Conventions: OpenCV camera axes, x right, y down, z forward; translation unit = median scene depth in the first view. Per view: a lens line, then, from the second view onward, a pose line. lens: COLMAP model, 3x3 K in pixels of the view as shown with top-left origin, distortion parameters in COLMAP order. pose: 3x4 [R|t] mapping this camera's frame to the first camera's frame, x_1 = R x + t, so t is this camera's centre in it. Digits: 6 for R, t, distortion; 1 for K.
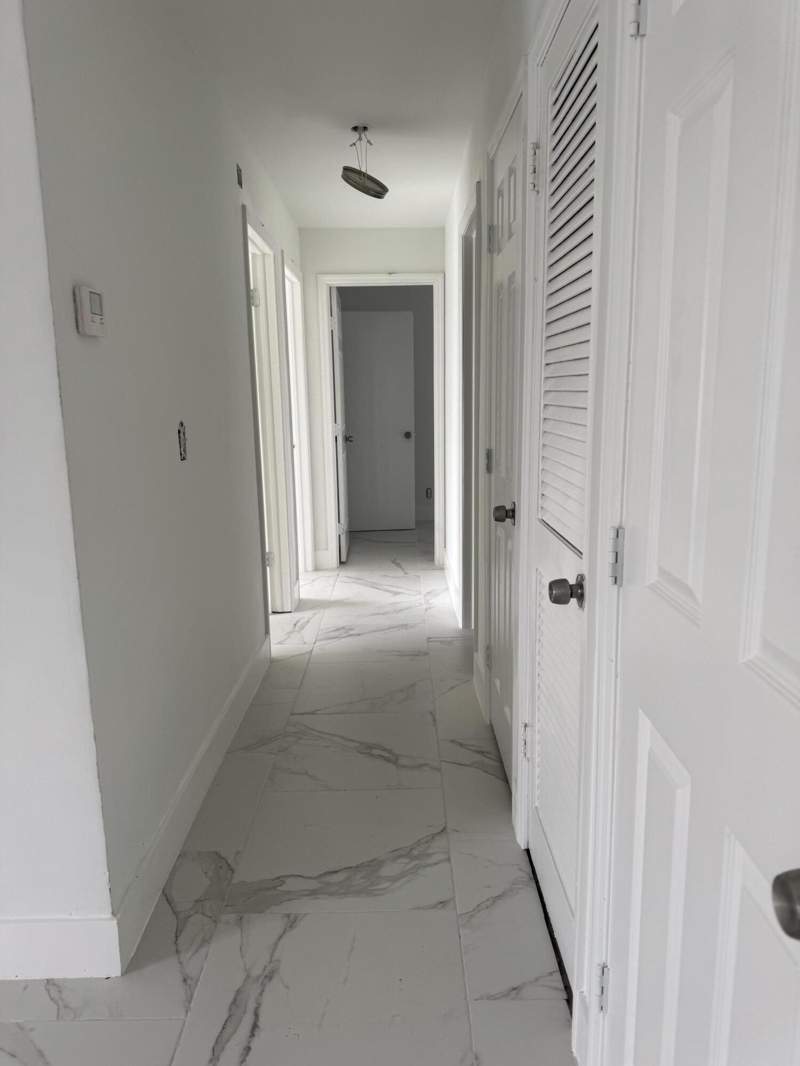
lens RADIAL K [[751.4, 0, 394.5], [0, 751.4, 538.6], [0, 0, 1]] dist [0.089592, -0.140025]
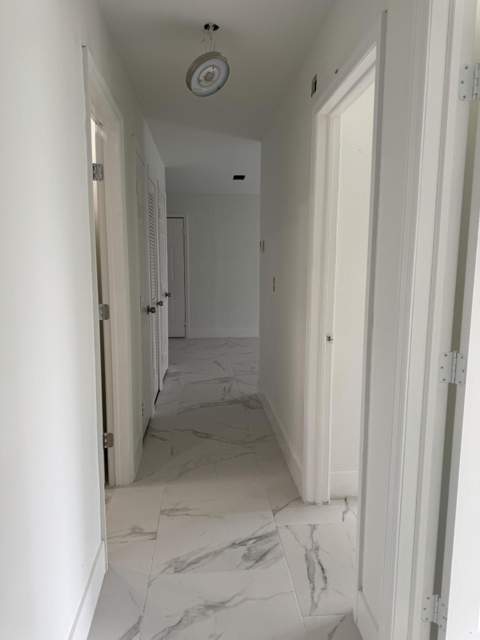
lens RADIAL K [[451.1, 0, 236.7], [0, 451.1, 323.4], [0, 0, 1]] dist [0.089592, -0.140025]
pose [[-0.996064, 0.042980, -0.077523, -0.024955], [0.015829, 0.946768, 0.321527, -0.333195], [0.087216, 0.319034, -0.943722, 1.670568]]
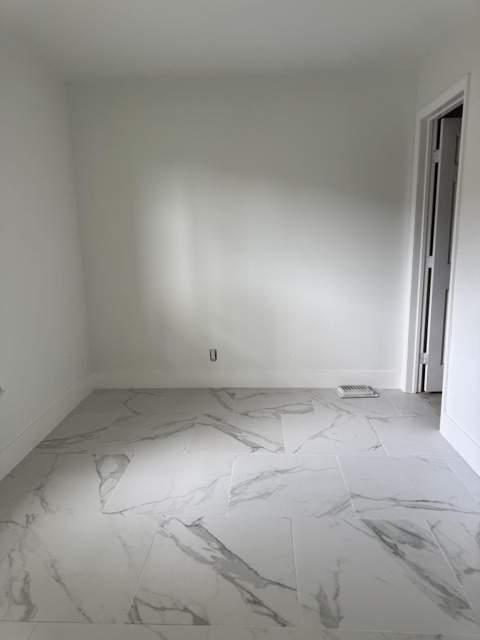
lens RADIAL K [[453.4, 0, 240.0], [0, 453.4, 320.0], [0, 0, 1]] dist [0.007384, -0.006171]
pose [[-0.052295, 0.225466, -0.972846, 0.410437], [-0.176229, 0.956807, 0.231222, -0.202444], [0.982959, 0.183535, -0.010302, 0.954492]]
